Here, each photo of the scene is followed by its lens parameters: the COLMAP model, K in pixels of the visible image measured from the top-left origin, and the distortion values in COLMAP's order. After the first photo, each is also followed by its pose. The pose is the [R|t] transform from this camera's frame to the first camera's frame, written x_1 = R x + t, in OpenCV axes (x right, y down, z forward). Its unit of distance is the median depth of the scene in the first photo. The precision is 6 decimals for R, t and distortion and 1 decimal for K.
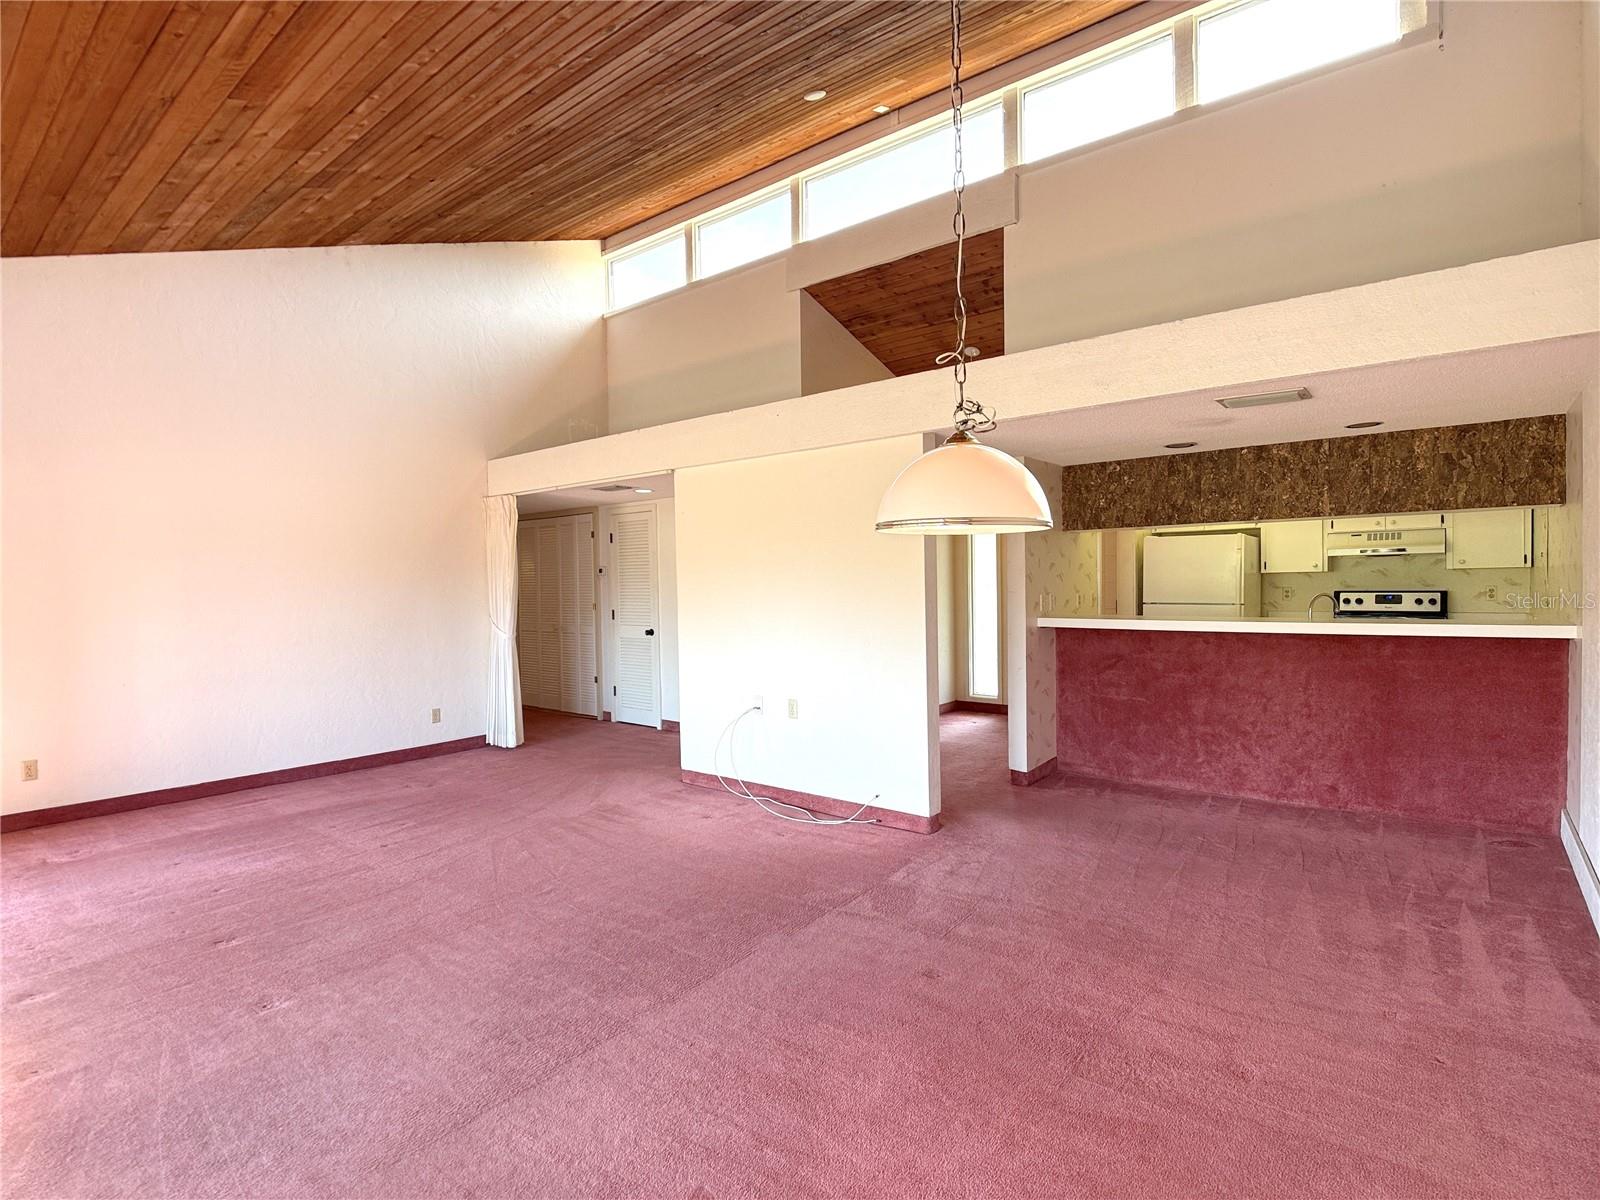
lens RADIAL K [[809.9, 0, 805.7], [0, 809.9, 601.8], [0, 0, 1]] dist [-0.020299, -0.002051]
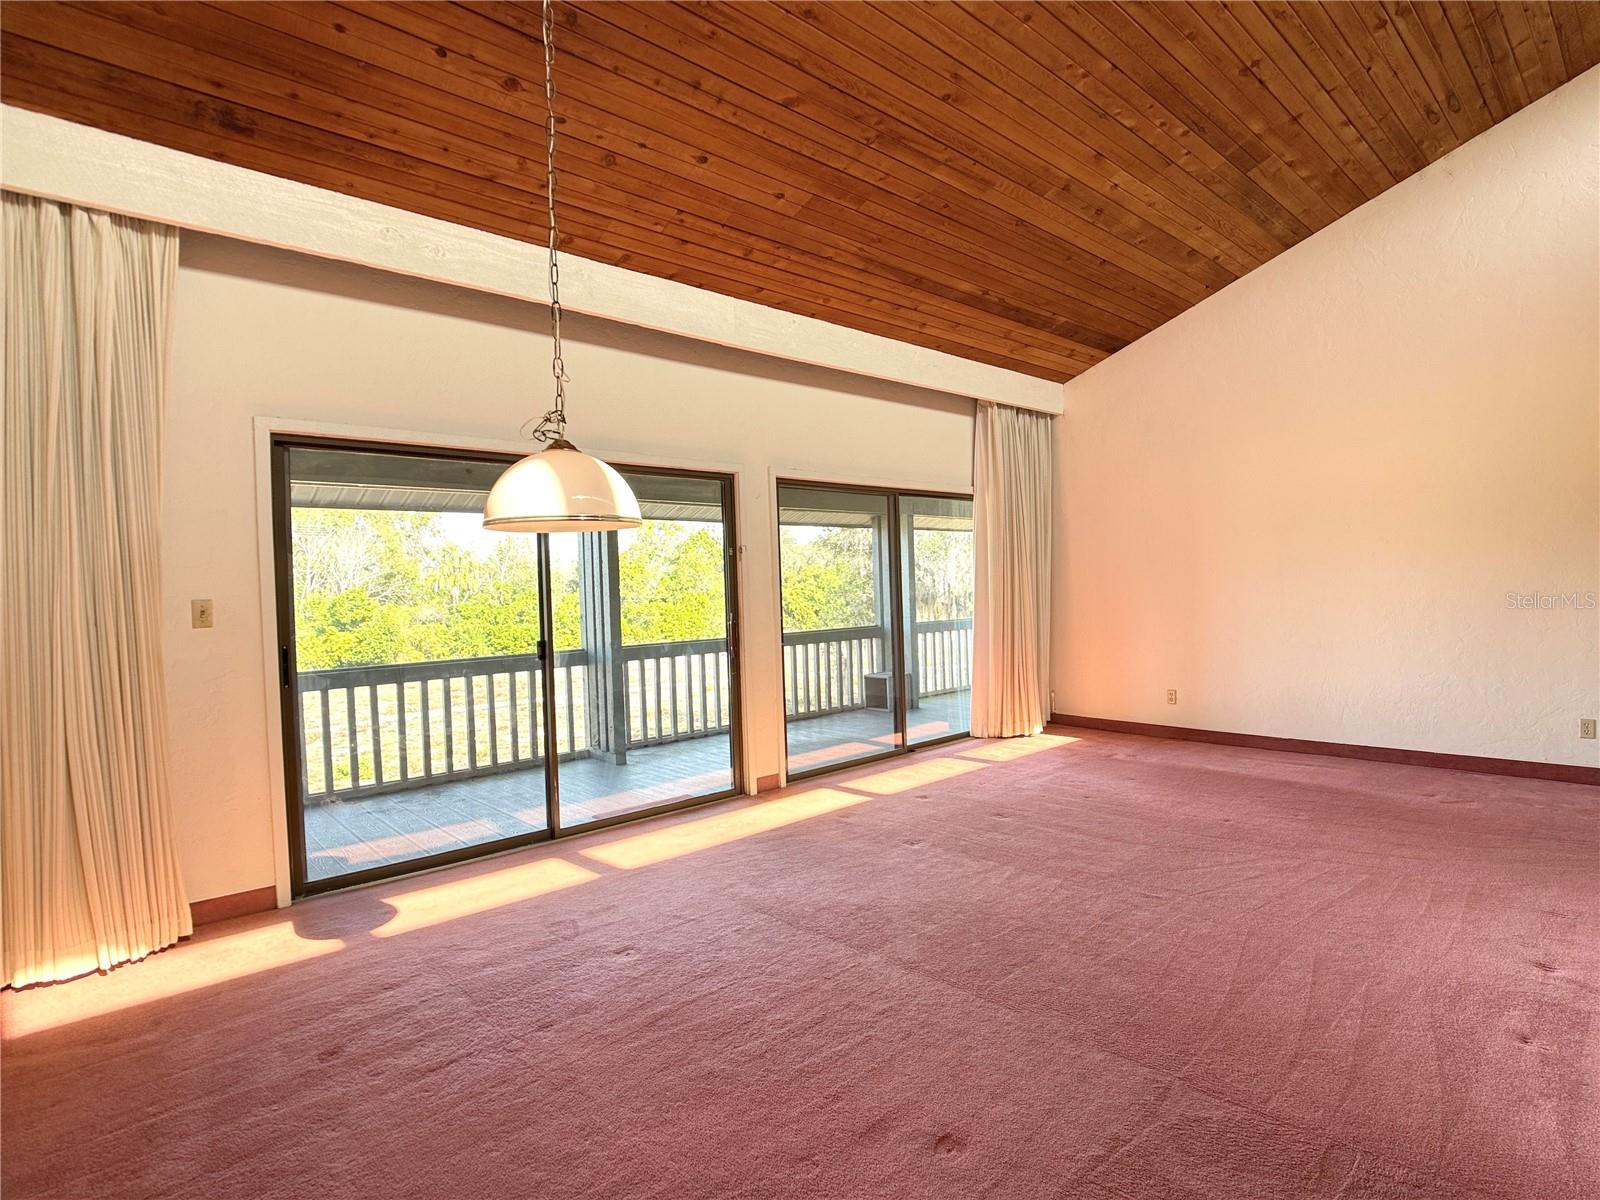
lens RADIAL K [[809.9, 0, 805.7], [0, 809.9, 601.8], [0, 0, 1]] dist [-0.020299, -0.002051]
pose [[-0.157956, 0.037745, -0.986725, 0.472717], [0.011358, 0.999273, 0.036407, -0.007895], [0.987381, -0.005456, -0.158270, 0.569553]]
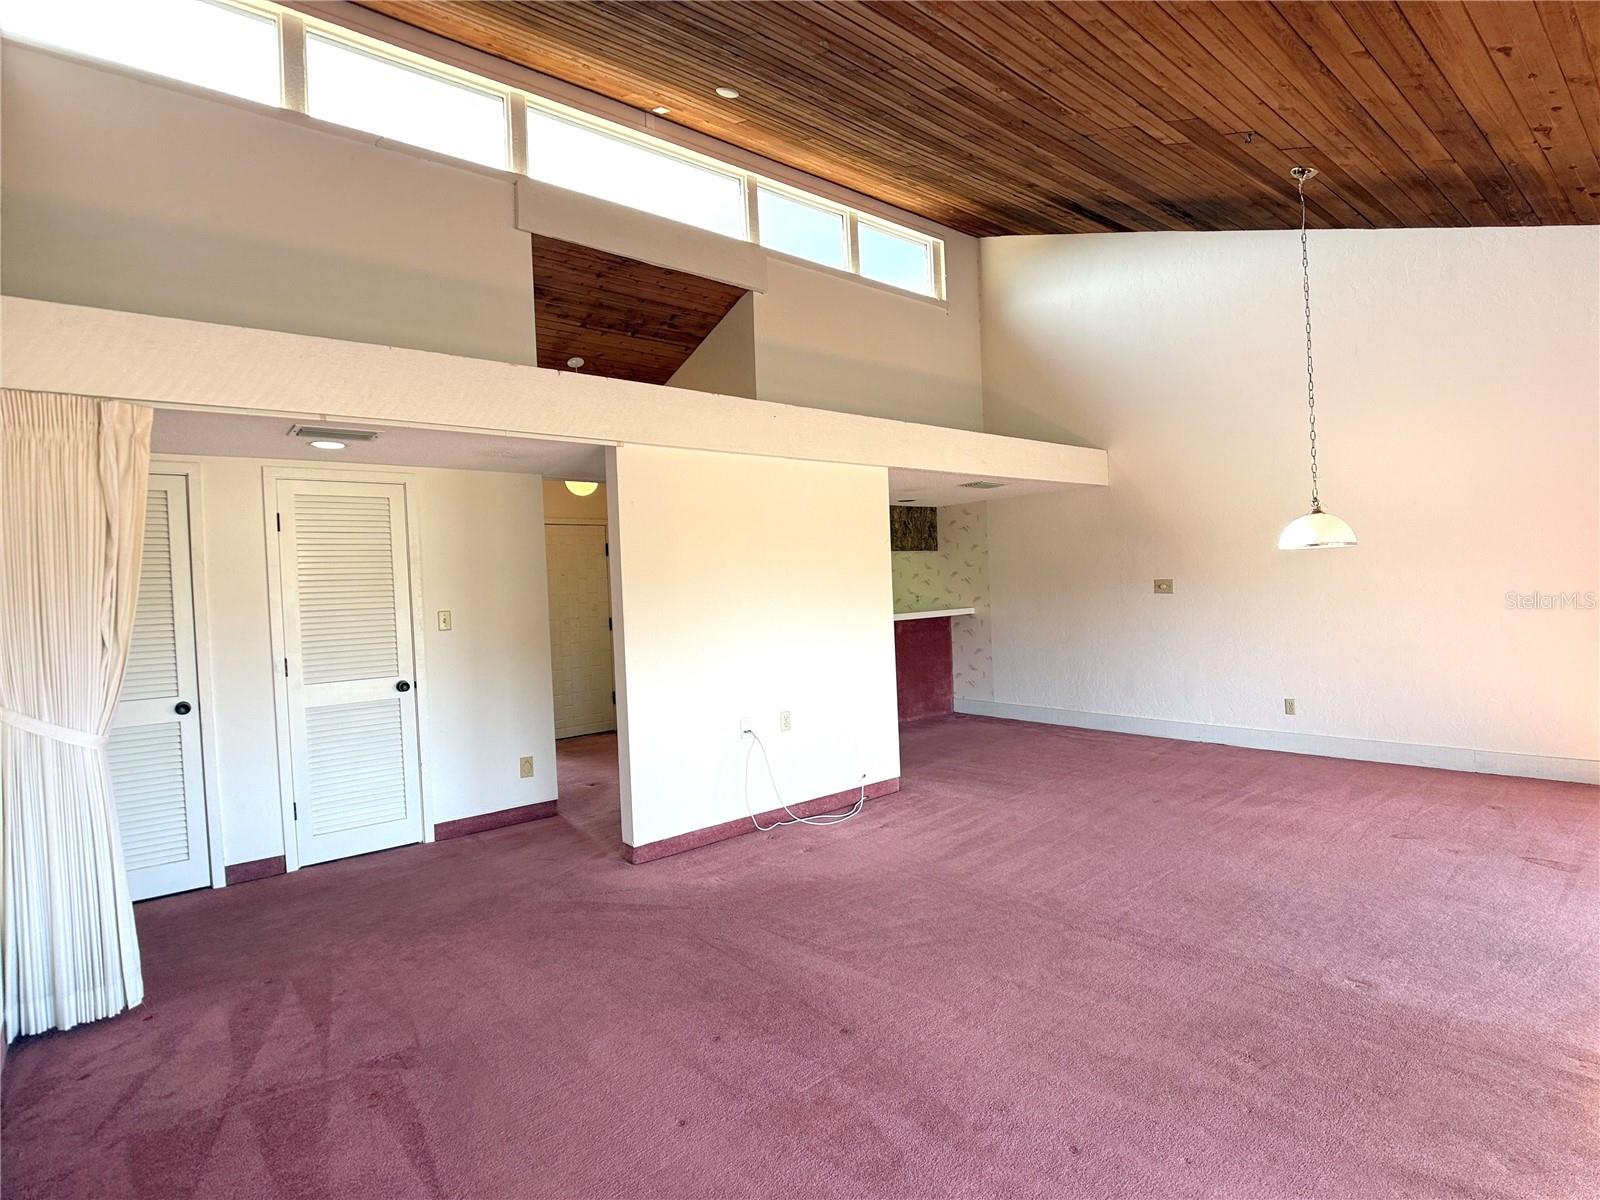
lens RADIAL K [[809.9, 0, 805.7], [0, 809.9, 601.8], [0, 0, 1]] dist [-0.020299, -0.002051]
pose [[0.192559, -0.009147, 0.981243, -0.969845], [0.063244, 0.997993, -0.003108, -0.005967], [-0.979245, 0.062657, 0.192752, 0.790462]]
